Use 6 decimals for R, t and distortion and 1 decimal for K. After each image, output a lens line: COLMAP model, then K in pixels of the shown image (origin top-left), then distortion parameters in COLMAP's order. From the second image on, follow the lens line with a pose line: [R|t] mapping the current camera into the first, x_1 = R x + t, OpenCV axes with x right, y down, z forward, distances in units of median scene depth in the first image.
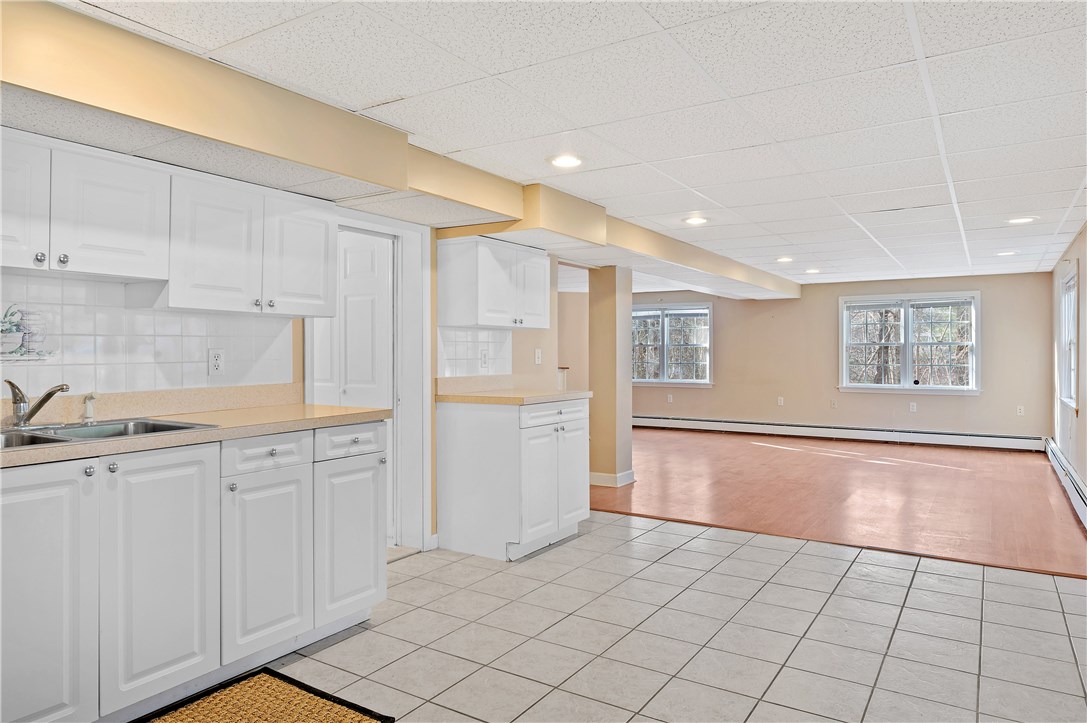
lens RADIAL K [[695.0, 0, 542.8], [0, 695.0, 357.3], [0, 0, 1]] dist [-0.001022, -0.000661]
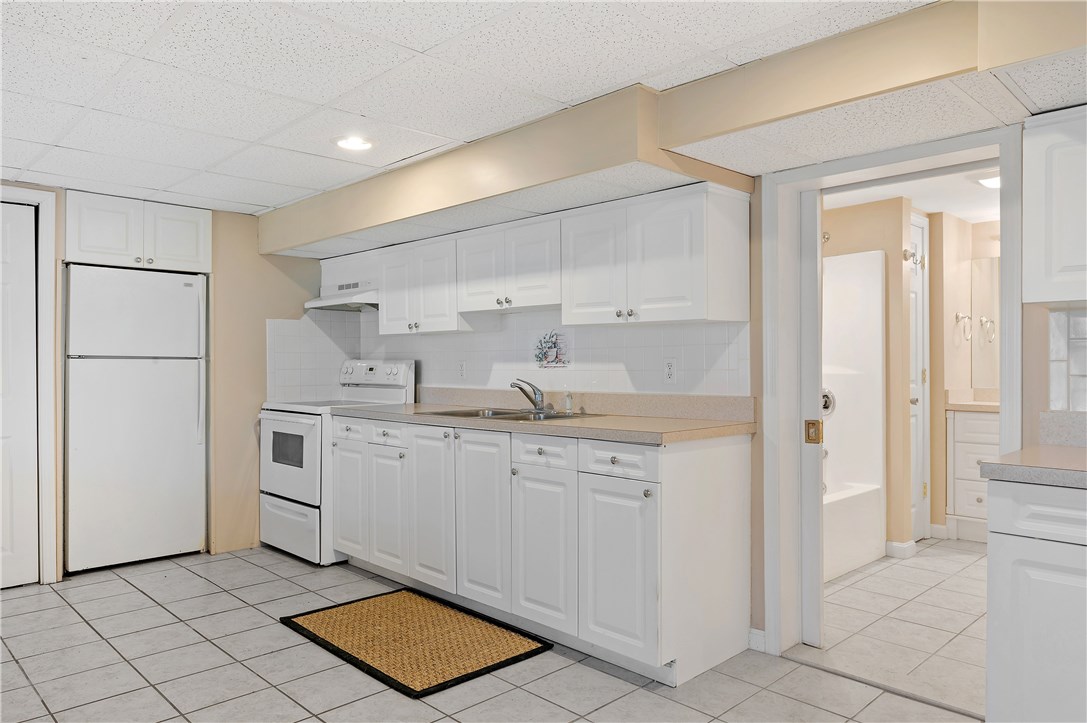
lens RADIAL K [[732.6, 0, 543.3], [0, 732.6, 360.8], [0, 0, 1]] dist [0.001697, 0.001536]
pose [[-0.224409, -0.000075, -0.974495, 0.723429], [-0.005270, 0.999985, 0.001137, -0.009495], [0.974481, 0.005390, -0.224406, 1.206186]]
